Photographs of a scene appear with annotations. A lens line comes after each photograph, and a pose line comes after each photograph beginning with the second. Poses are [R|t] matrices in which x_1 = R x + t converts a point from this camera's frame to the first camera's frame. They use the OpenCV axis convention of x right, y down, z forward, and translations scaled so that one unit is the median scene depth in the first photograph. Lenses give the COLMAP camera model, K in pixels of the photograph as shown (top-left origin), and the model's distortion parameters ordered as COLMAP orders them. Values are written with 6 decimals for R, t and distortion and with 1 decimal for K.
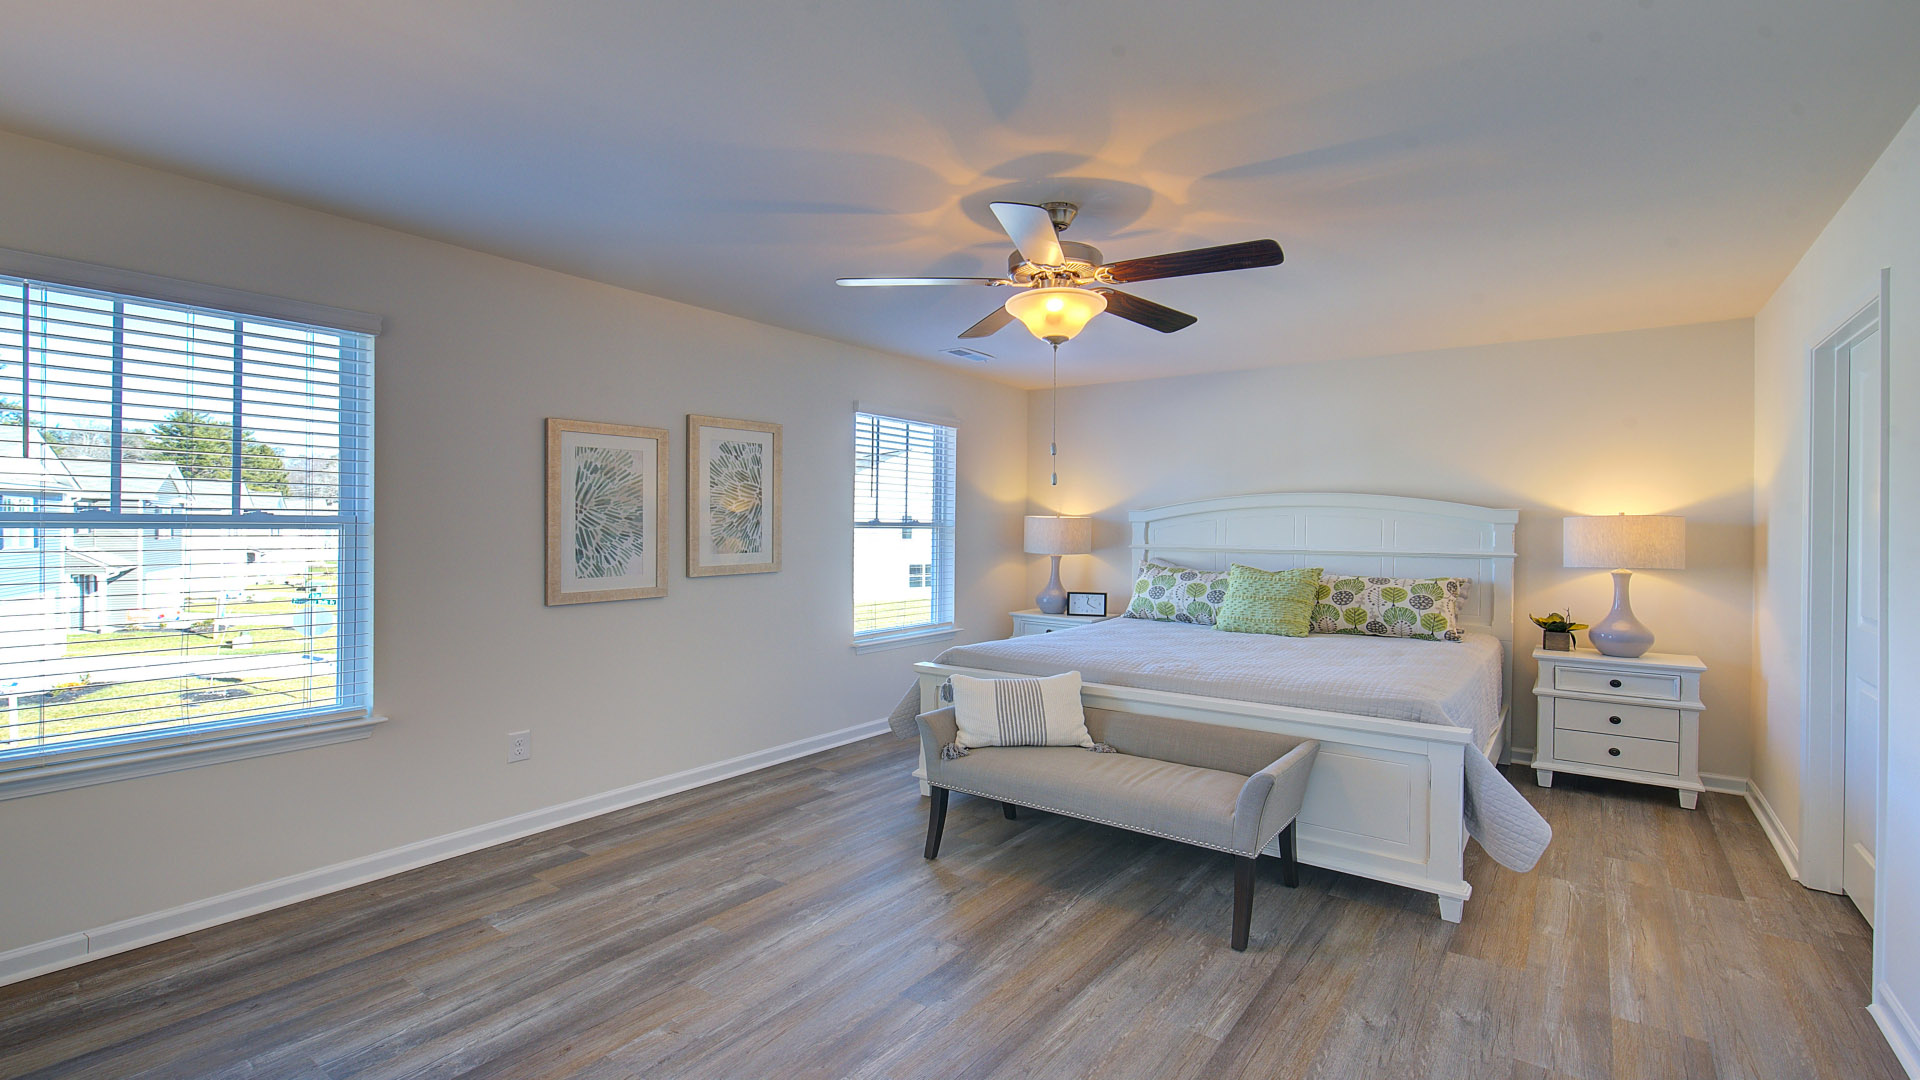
lens RADIAL K [[895.4, 0, 960.0], [0, 895.4, 540.0], [0, 0, 1]] dist [0.001103, 0.000335]
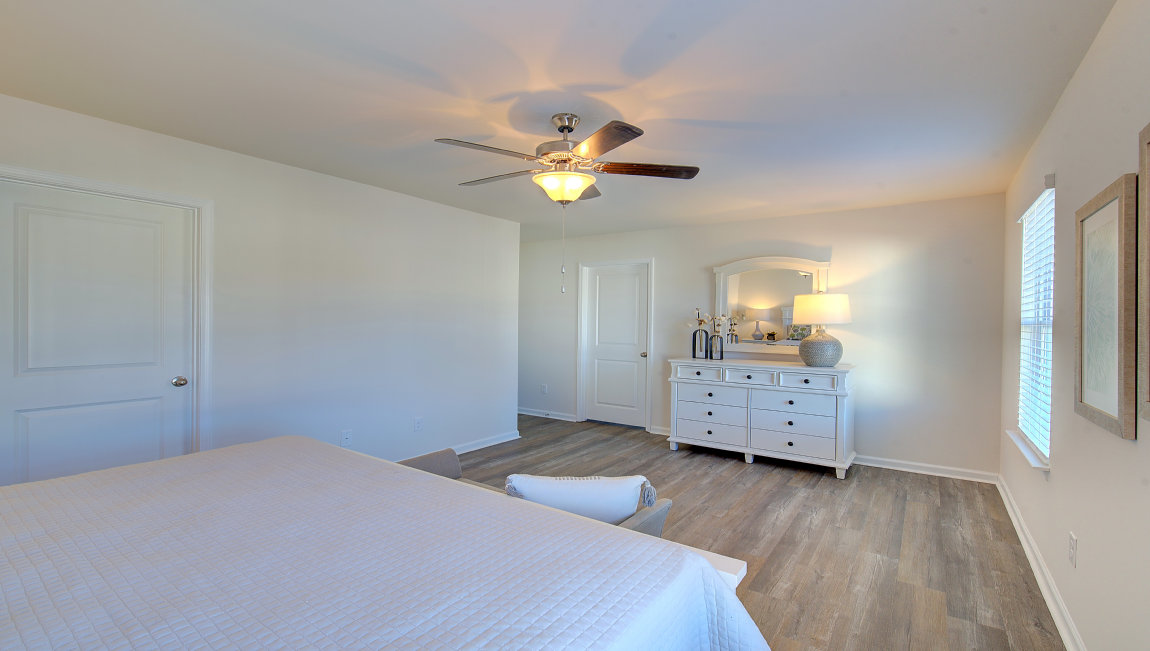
lens RADIAL K [[573.6, 0, 575.0], [0, 573.6, 325.5], [0, 0, 1]] dist [0.000133, 0.000125]
pose [[-0.999370, -0.024743, -0.025446, 0.110814], [-0.025438, 0.999303, 0.027339, -0.029801], [0.024751, 0.027969, -0.999302, 2.137042]]
